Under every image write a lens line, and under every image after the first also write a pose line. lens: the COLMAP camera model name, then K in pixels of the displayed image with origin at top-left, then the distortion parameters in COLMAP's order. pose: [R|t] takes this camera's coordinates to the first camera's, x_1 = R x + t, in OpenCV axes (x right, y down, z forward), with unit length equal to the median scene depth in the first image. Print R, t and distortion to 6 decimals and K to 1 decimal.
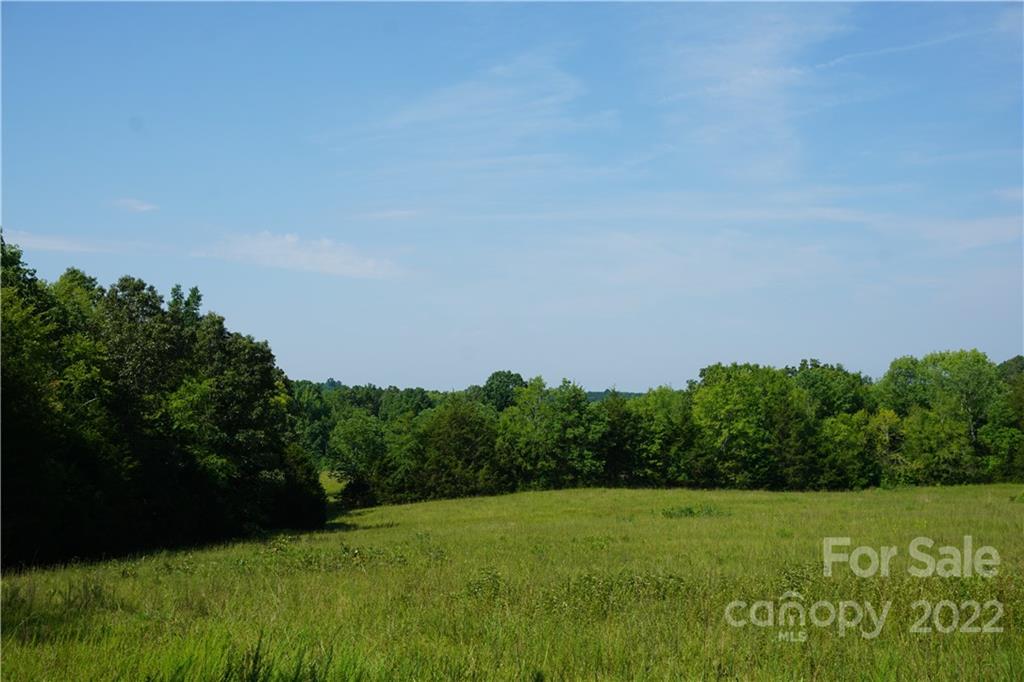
lens RADIAL K [[1306.4, 0, 512.0], [0, 1306.4, 341.0], [0, 0, 1]] dist [0.015494, 0.007873]
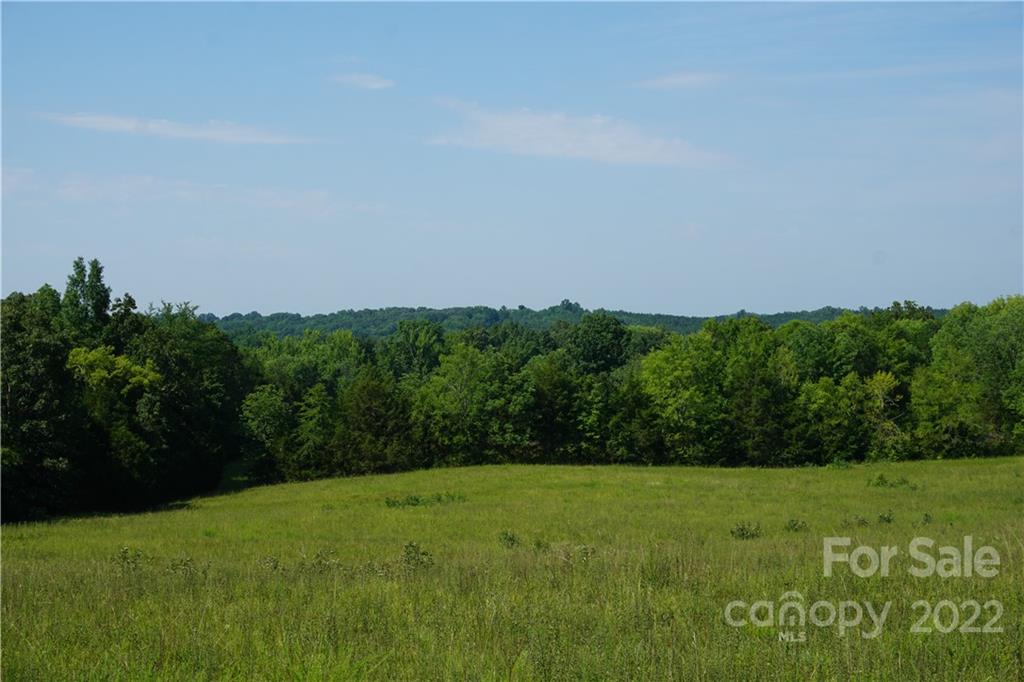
lens RADIAL K [[1698.0, 0, 512.0], [0, 1698.0, 341.0], [0, 0, 1]] dist [0.012096, -0.035940]
pose [[0.978275, -0.014386, -0.206813, 0.301639], [0.026483, 0.998088, 0.055845, -0.040440], [0.205614, -0.060109, 0.976785, -0.164477]]
